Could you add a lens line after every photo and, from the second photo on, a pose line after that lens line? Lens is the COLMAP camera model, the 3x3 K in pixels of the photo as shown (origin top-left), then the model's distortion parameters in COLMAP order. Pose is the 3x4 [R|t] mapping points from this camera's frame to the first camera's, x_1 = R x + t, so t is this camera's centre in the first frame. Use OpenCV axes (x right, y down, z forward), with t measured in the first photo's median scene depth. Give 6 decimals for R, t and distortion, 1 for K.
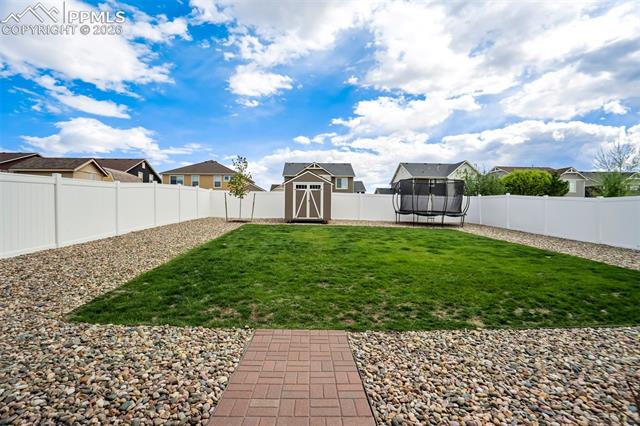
lens RADIAL K [[305.2, 0, 323.6], [0, 305.2, 213.0], [0, 0, 1]] dist [0.000069, 0.000380]
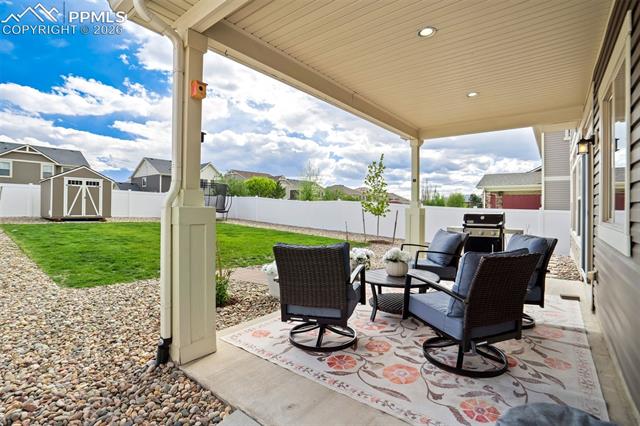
lens RADIAL K [[305.2, 0, 319.0], [0, 305.2, 210.2], [0, 0, 1]] dist [0.000069, 0.000380]
pose [[0.689227, -0.002346, 0.724542, -0.220797], [0.001323, 0.999997, 0.001979, -0.001291], [-0.724544, -0.000405, 0.689228, -0.179277]]
